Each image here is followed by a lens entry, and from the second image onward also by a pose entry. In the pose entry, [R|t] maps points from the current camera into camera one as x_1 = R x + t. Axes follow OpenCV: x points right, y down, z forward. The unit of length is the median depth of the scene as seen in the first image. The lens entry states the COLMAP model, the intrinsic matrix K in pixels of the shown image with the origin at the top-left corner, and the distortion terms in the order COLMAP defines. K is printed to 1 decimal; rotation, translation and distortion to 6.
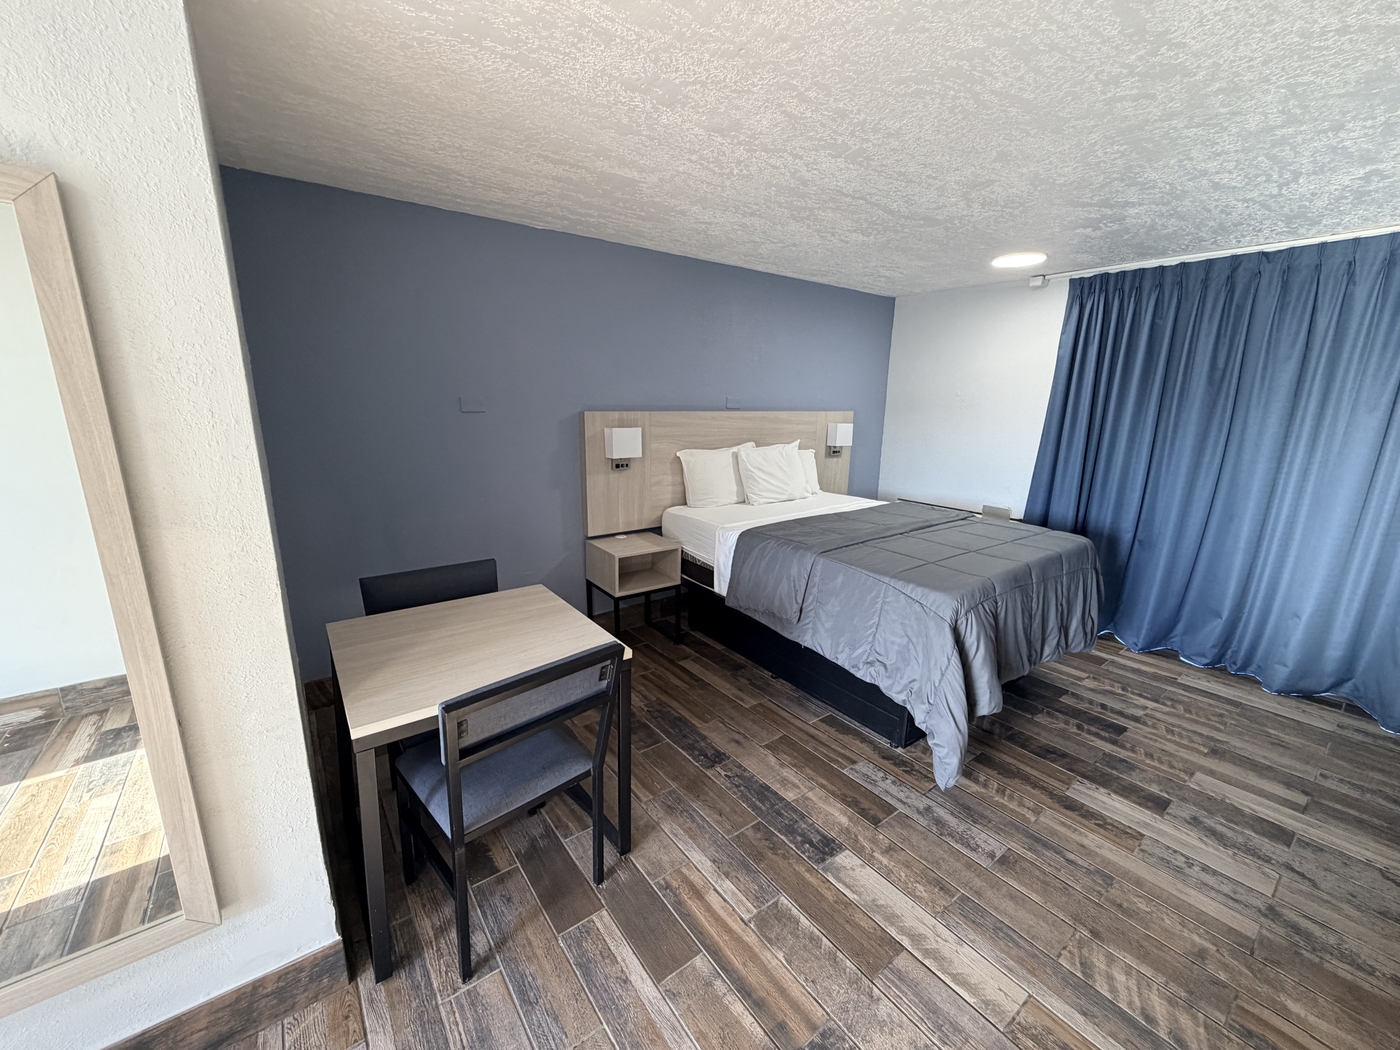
lens RADIAL K [[558.4, 0, 700.0], [0, 558.4, 525.0], [0, 0, 1]] dist [-0.001013, 0.000590]
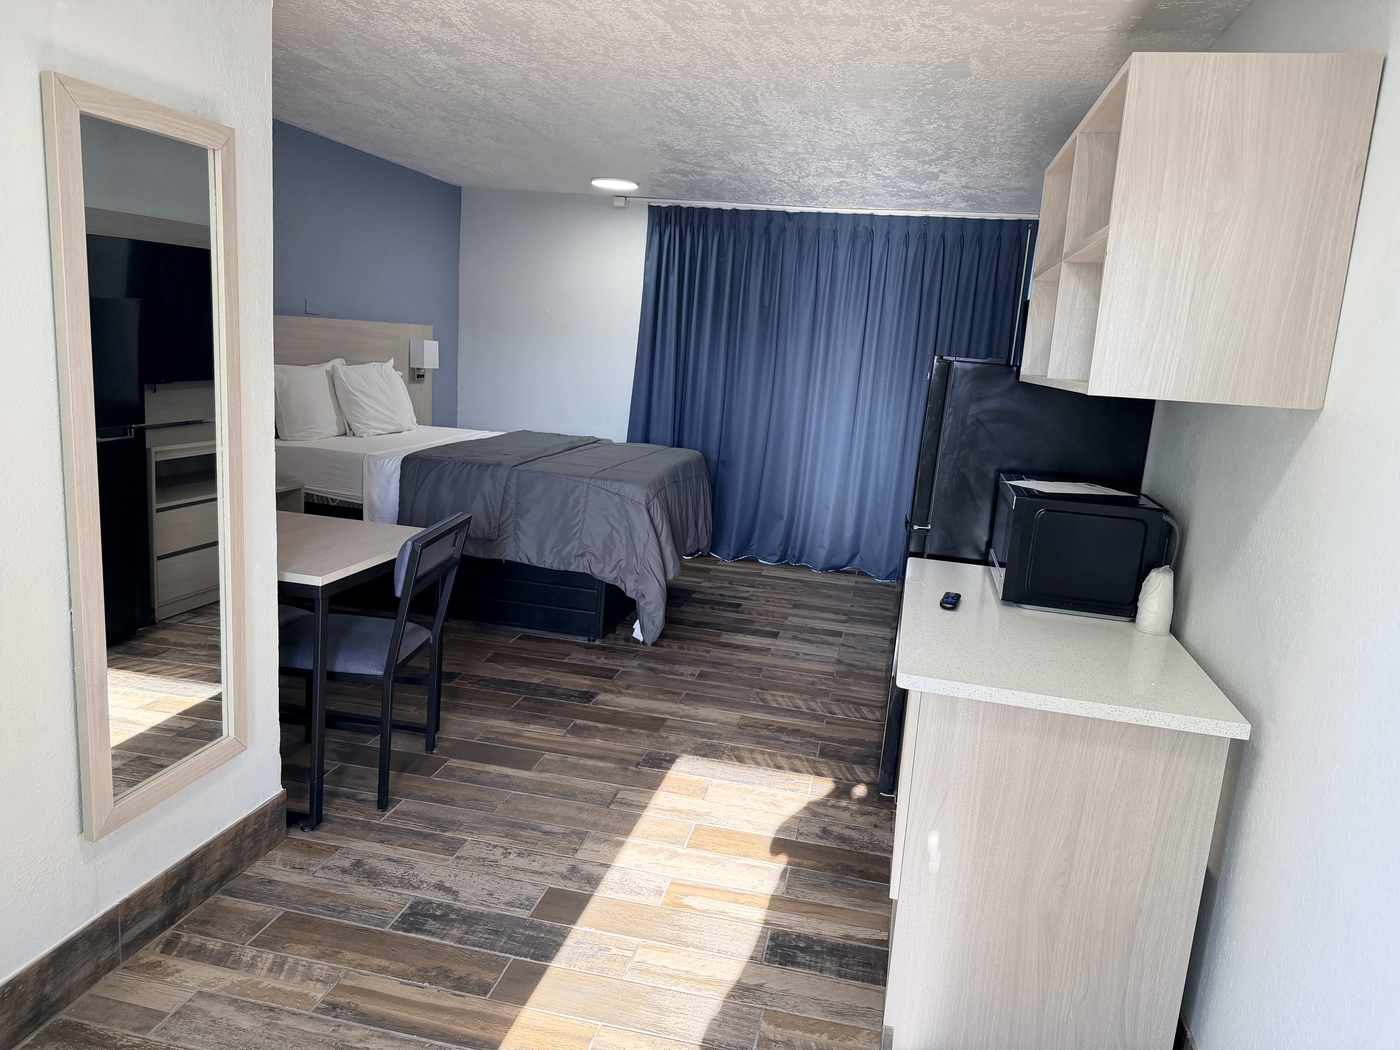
lens RADIAL K [[952.7, 0, 700.0], [0, 952.7, 525.0], [0, 0, 1]] dist [0.122743, -0.000688]
pose [[0.753713, -0.087532, 0.651349, -0.705713], [0.086665, 0.995673, 0.033519, 0.132836], [-0.651465, 0.031185, 0.758038, -0.569228]]
